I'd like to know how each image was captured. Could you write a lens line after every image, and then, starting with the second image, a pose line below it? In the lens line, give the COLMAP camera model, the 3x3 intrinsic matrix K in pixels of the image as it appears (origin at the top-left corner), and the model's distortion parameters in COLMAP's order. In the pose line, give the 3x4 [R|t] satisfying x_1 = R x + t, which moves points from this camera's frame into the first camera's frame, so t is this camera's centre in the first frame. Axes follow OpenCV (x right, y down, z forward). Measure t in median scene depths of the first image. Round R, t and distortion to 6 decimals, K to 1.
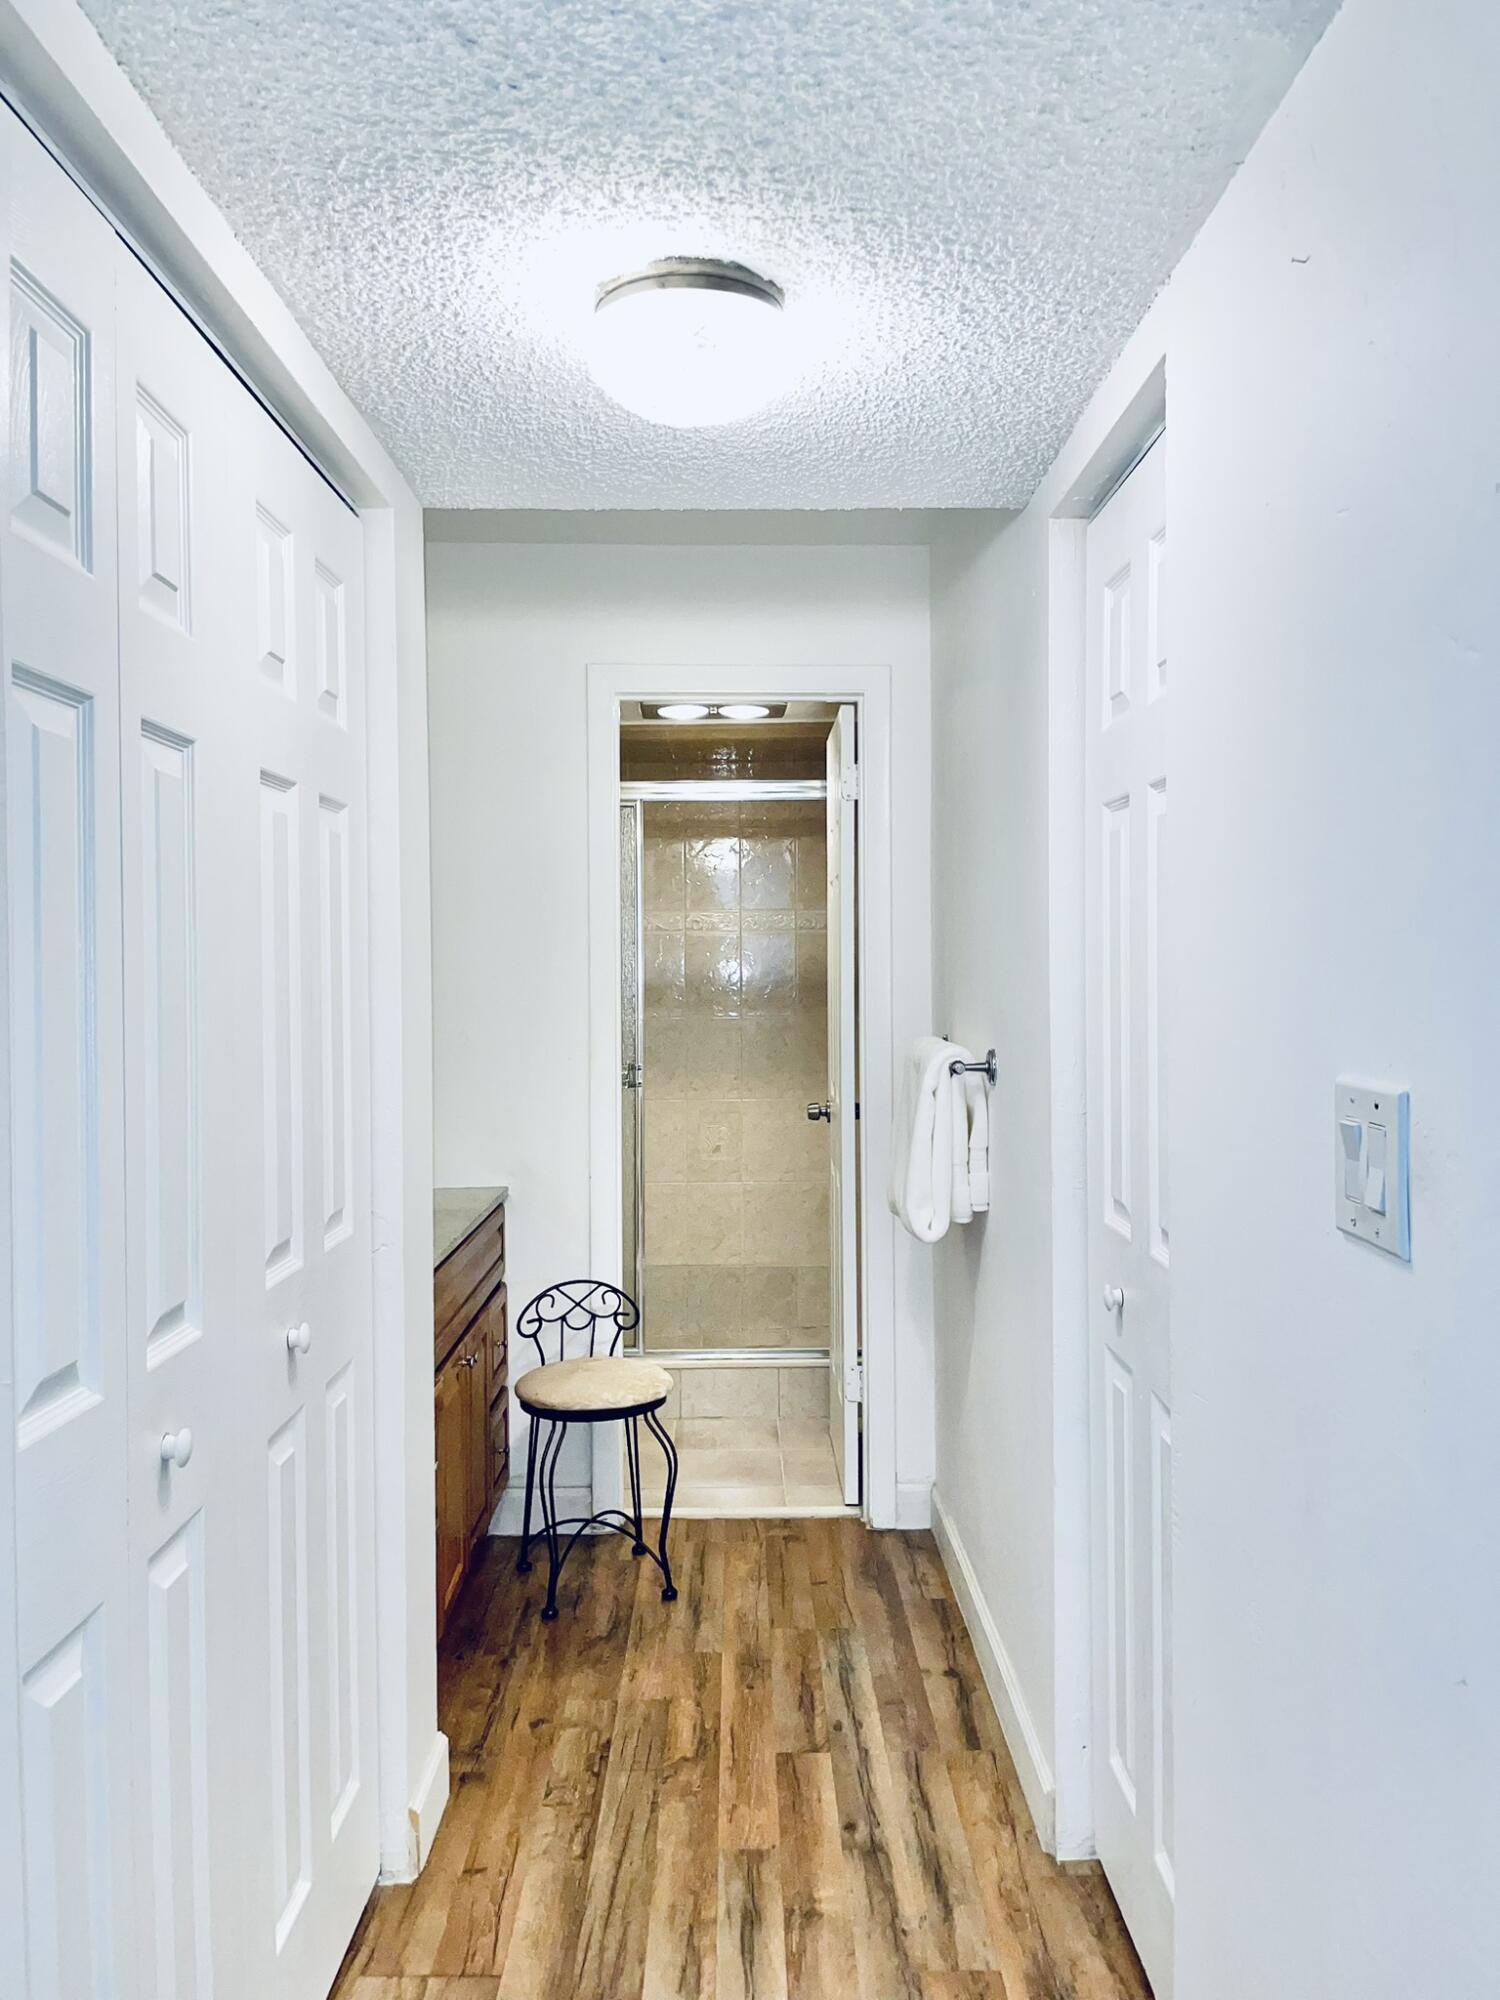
lens RADIAL K [[1532.4, 0, 750.0], [0, 1532.4, 1000.0], [0, 0, 1]] dist [0.113071, -0.108304]
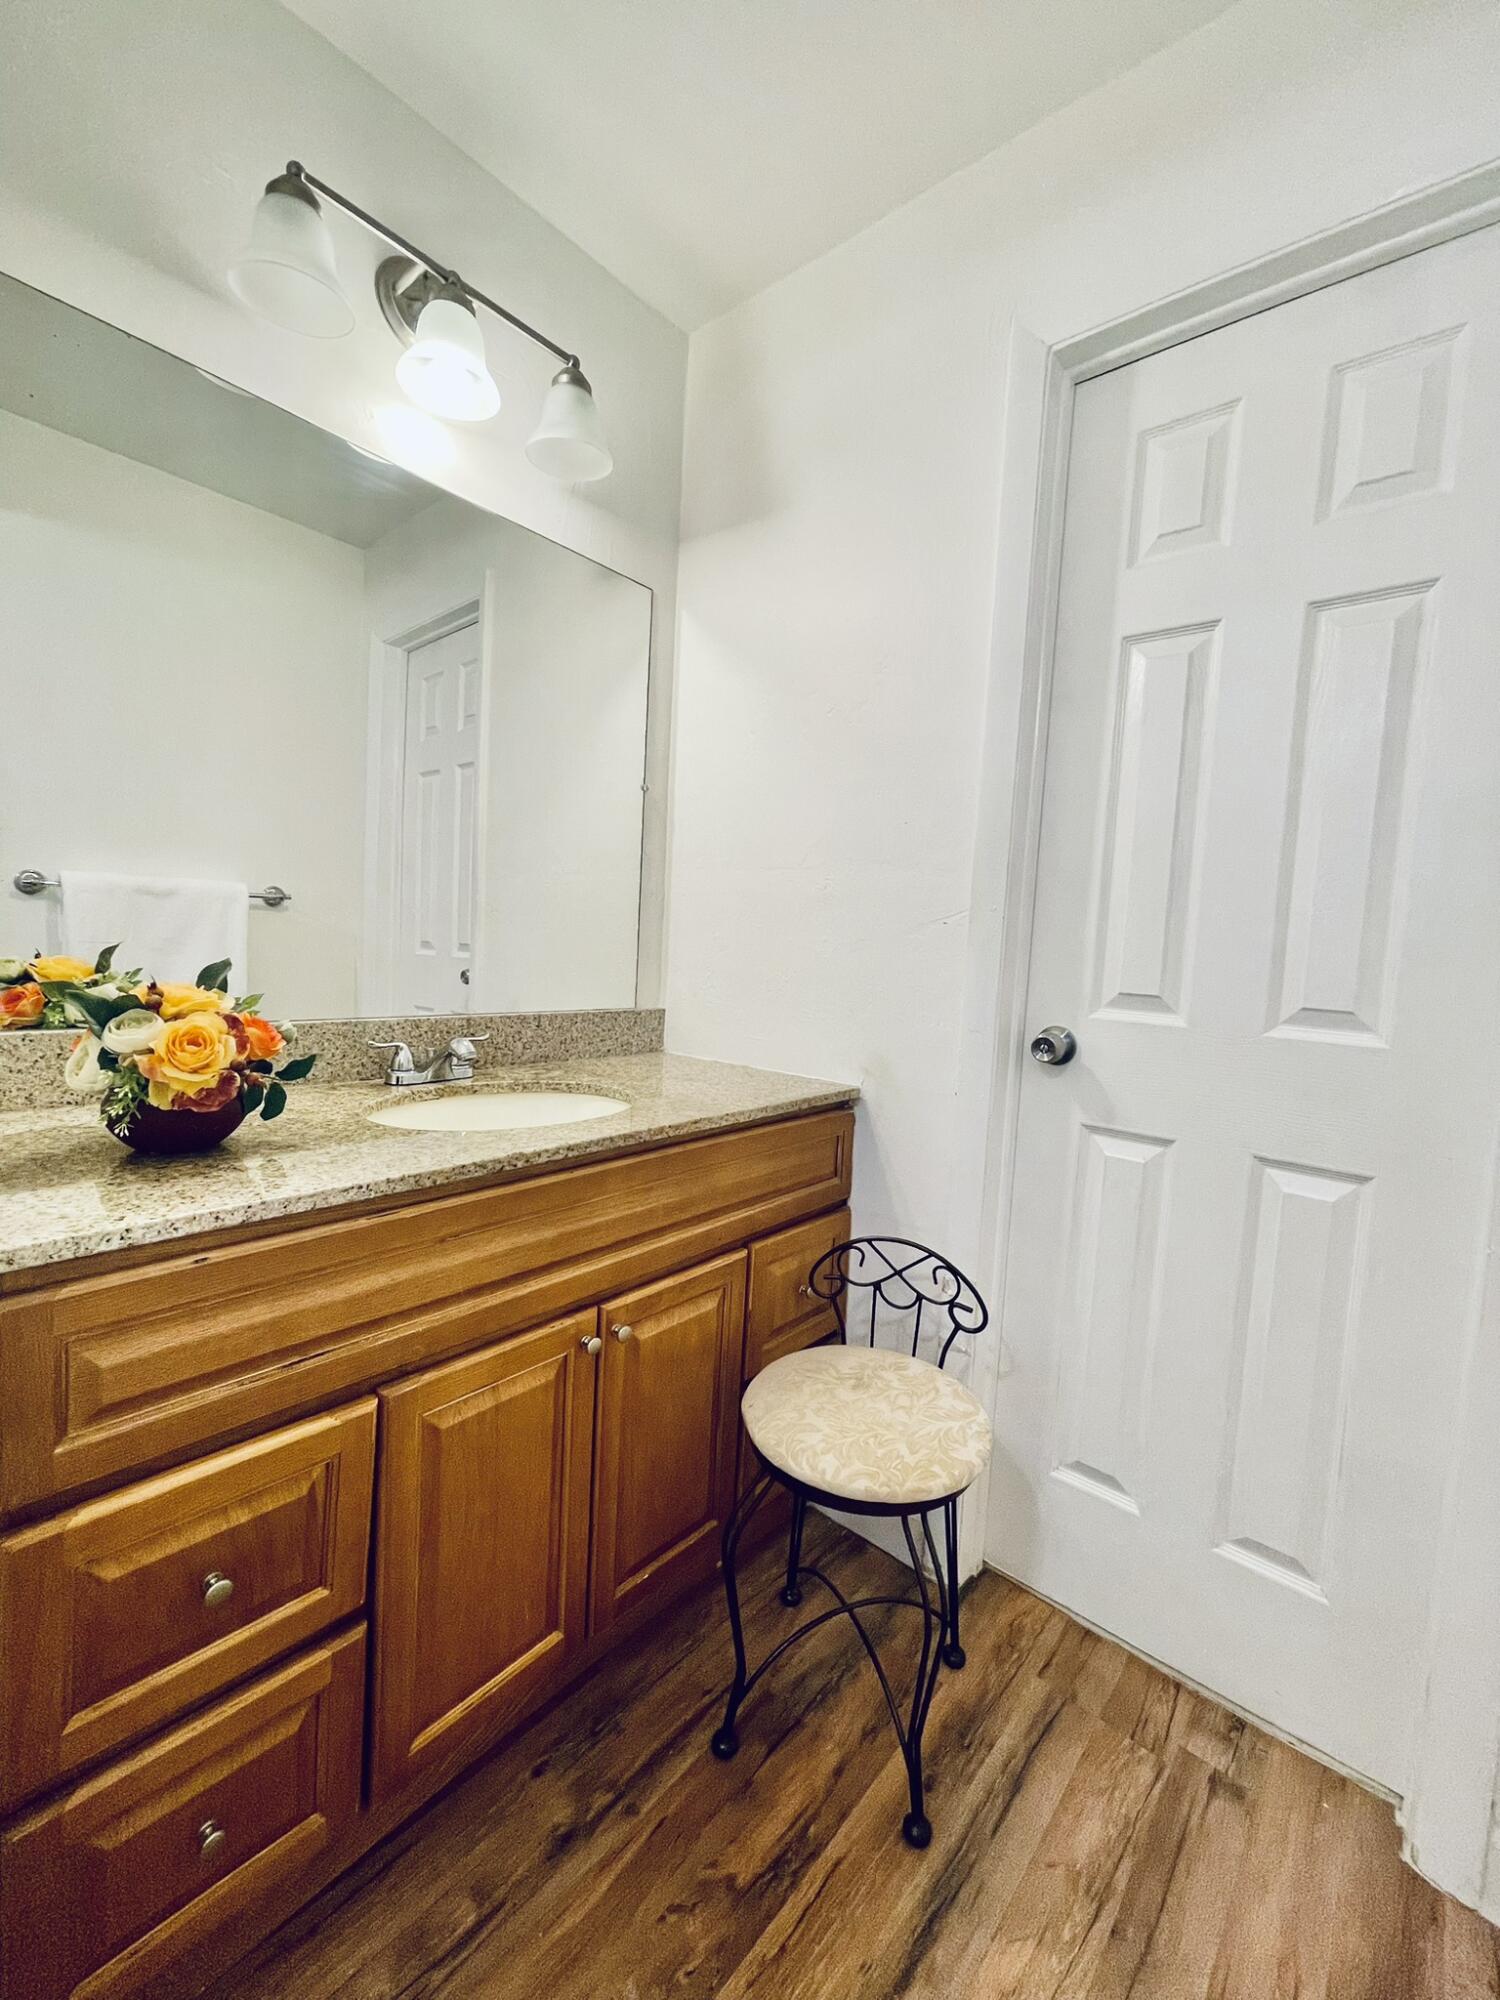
lens RADIAL K [[821.3, 0, 750.0], [0, 821.3, 1000.0], [0, 0, 1]] dist [-0.000520, -0.000366]
pose [[0.751282, 0.097817, -0.652692, 0.064908], [-0.068905, 0.995176, 0.069832, 0.056168], [0.656374, -0.007490, 0.754398, 0.683252]]
